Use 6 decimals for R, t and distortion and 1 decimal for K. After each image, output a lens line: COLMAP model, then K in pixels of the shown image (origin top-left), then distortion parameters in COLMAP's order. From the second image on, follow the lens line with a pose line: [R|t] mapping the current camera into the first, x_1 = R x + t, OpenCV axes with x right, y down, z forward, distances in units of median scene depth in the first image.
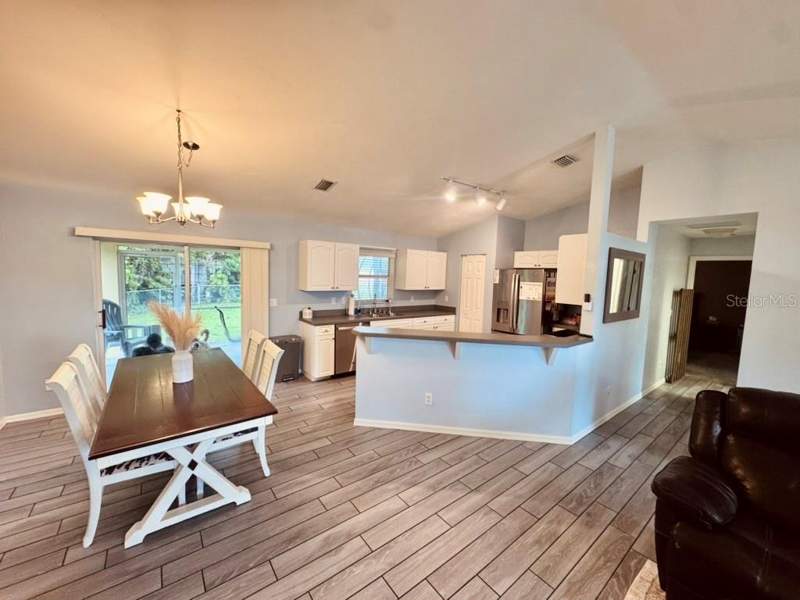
lens RADIAL K [[319.4, 0, 400.0], [0, 319.4, 300.0], [0, 0, 1]] dist [-0.000698, 0.000013]
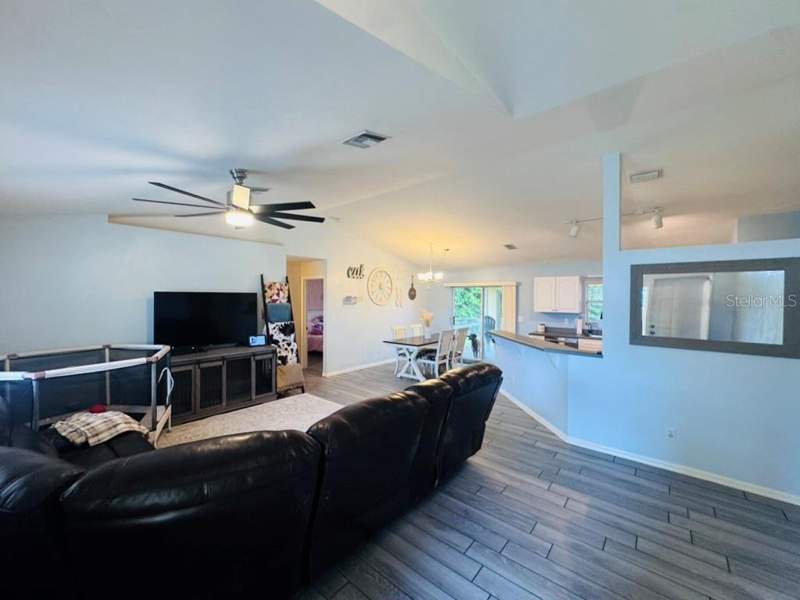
lens RADIAL K [[319.4, 0, 400.0], [0, 319.4, 300.0], [0, 0, 1]] dist [-0.000698, 0.000013]
pose [[0.207344, -0.020227, -0.978059, 1.196296], [-0.081709, 0.995935, -0.037919, 0.027337], [0.974850, 0.087779, 0.204849, 0.103961]]
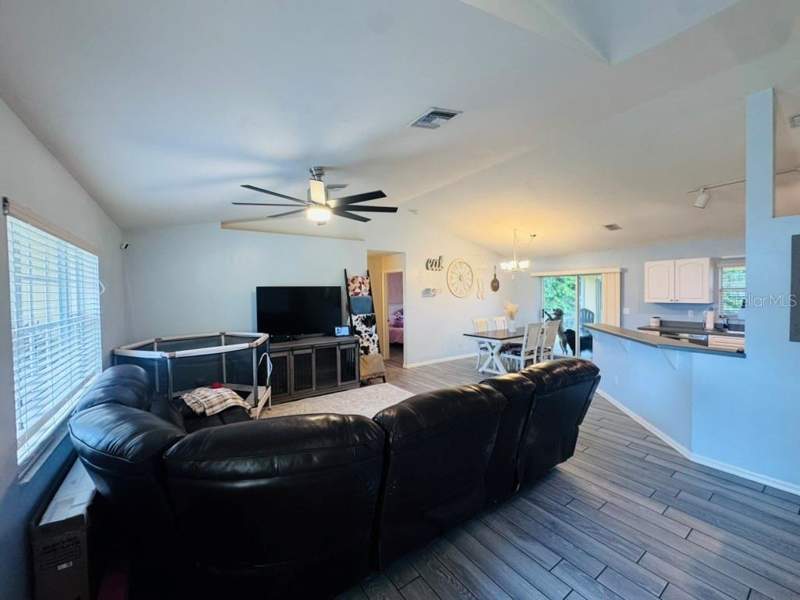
lens RADIAL K [[319.4, 0, 400.0], [0, 319.4, 300.0], [0, 0, 1]] dist [-0.000698, 0.000013]
pose [[-0.051473, -0.004859, -0.998663, 1.171798], [-0.073062, 0.997327, -0.001087, 0.038173], [0.995998, 0.072909, -0.051691, 0.129897]]
